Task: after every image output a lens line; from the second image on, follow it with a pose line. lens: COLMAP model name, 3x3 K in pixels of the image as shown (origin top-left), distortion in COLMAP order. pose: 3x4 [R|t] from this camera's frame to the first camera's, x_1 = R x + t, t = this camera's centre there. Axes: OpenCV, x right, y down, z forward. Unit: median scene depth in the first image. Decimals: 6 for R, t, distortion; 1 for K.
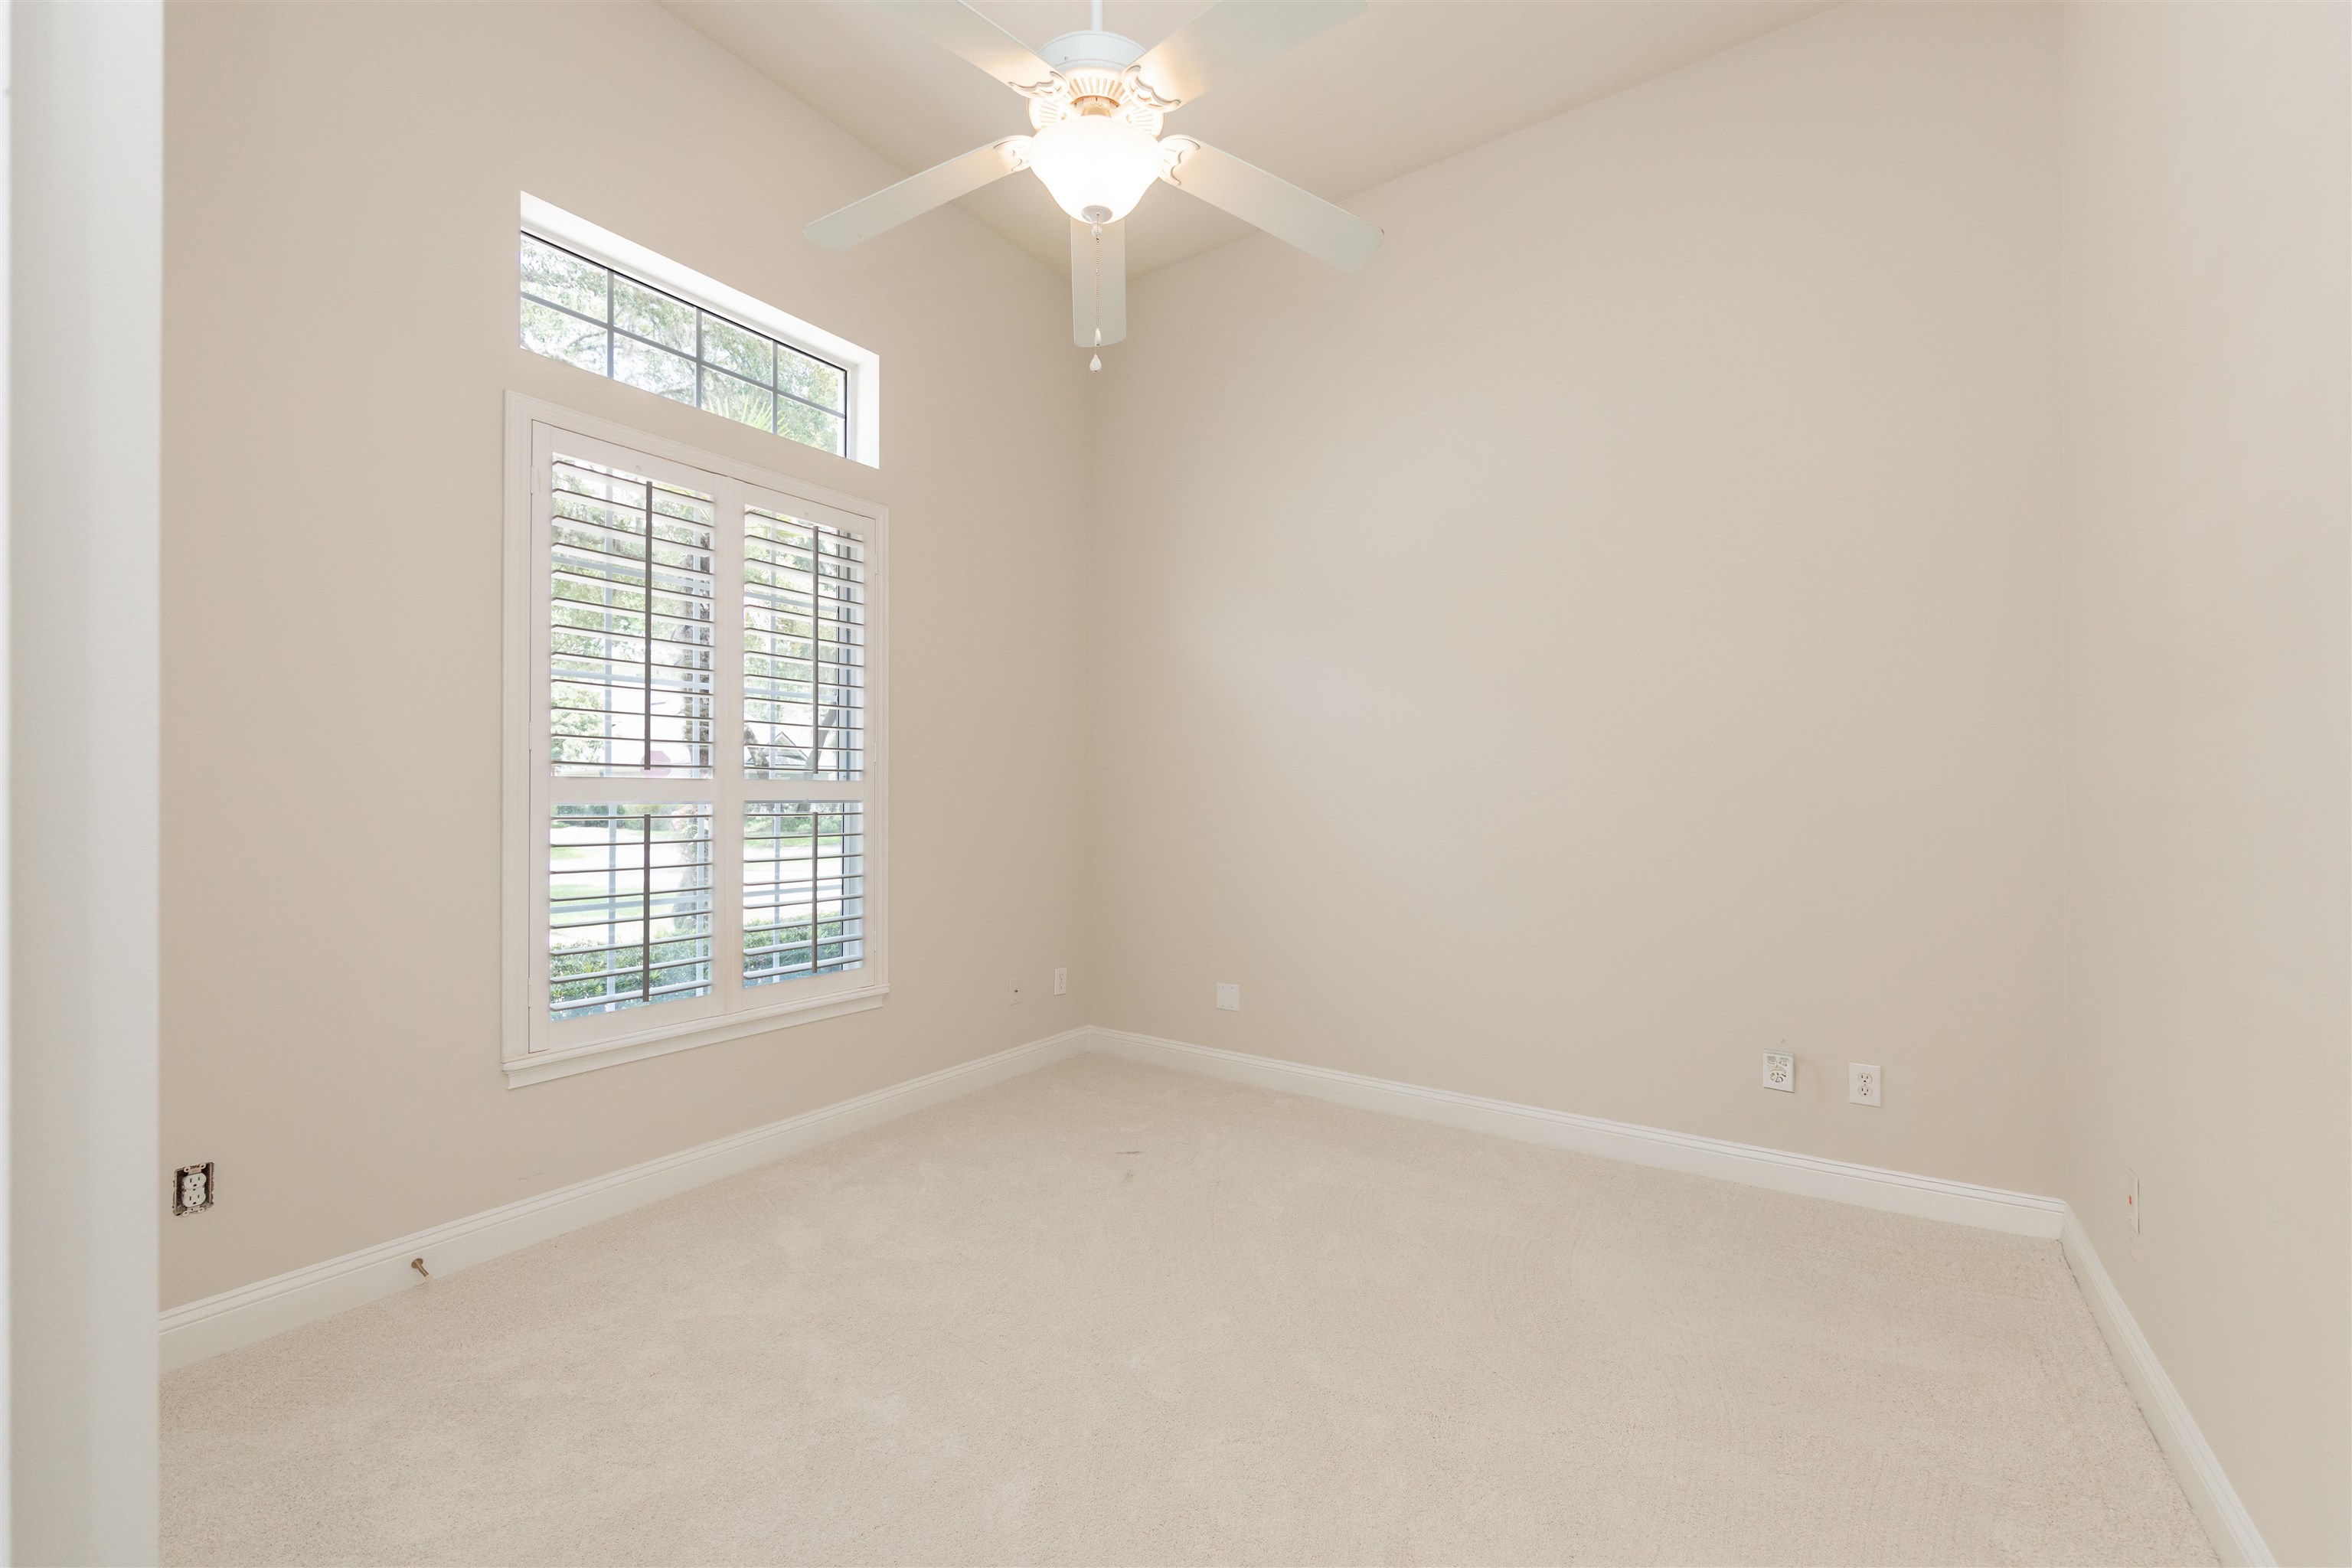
lens RADIAL K [[925.4, 0, 1173.4], [0, 925.4, 788.3], [0, 0, 1]] dist [-0.008071, 0.001931]
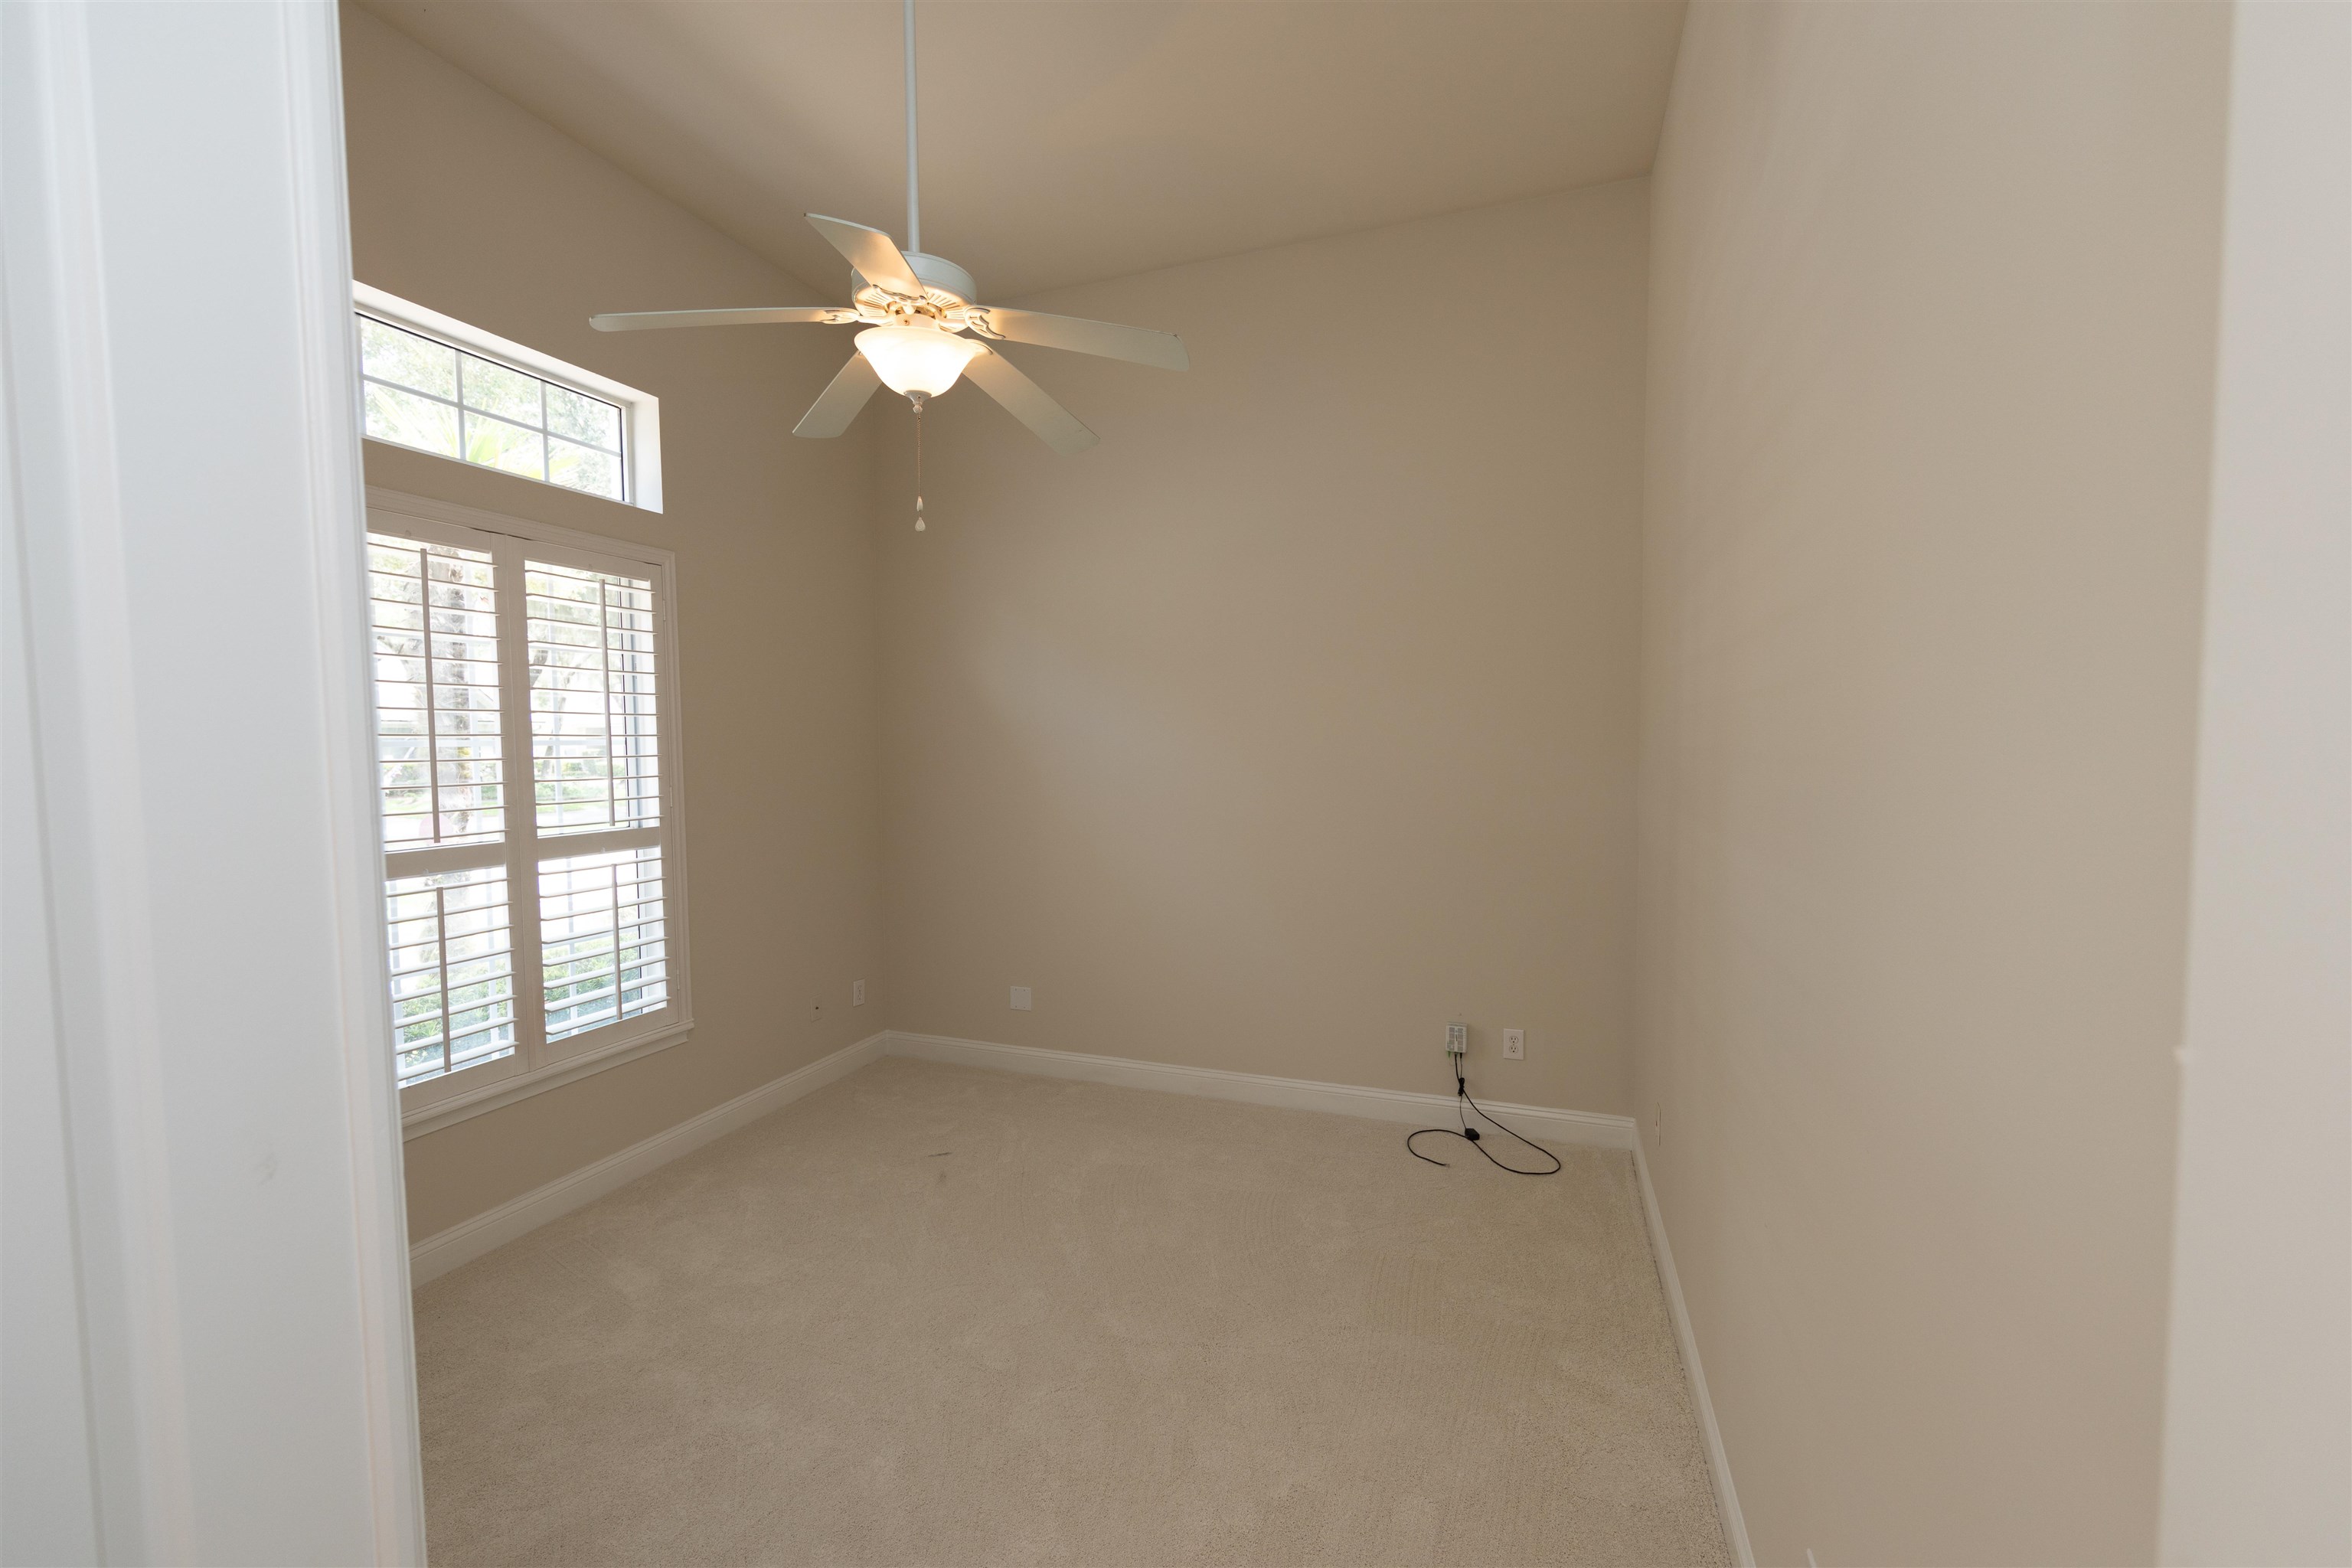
lens RADIAL K [[925.4, 0, 1173.4], [0, 925.4, 788.3], [0, 0, 1]] dist [-0.008071, 0.001931]
pose [[0.969025, -0.022955, 0.245895, -0.054253], [0.009669, 0.998434, 0.055102, -0.150362], [-0.246775, -0.051018, 0.967729, -0.181633]]
